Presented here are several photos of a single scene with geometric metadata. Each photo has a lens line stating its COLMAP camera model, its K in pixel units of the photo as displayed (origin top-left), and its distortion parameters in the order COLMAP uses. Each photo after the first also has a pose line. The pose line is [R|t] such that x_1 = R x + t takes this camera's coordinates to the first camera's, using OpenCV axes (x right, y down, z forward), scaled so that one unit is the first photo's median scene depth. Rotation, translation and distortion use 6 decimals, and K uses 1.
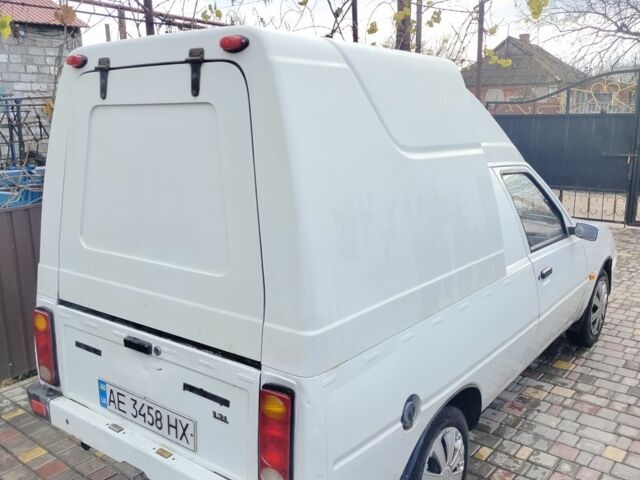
lens RADIAL K [[598.6, 0, 316.0], [0, 598.6, 241.5], [0, 0, 1]] dist [0.078825, 0.000000]
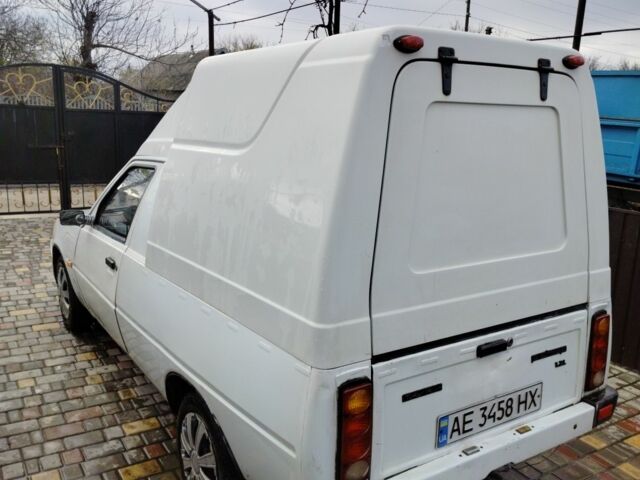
lens RADIAL K [[598.6, 0, 314.4], [0, 598.6, 240.1], [0, 0, 1]] dist [0.078825, 0.000000]
pose [[0.292392, -0.171343, 0.940823, -1.272599], [0.156601, 0.979116, 0.129648, -0.174050], [-0.943389, 0.109426, 0.313118, 0.940662]]
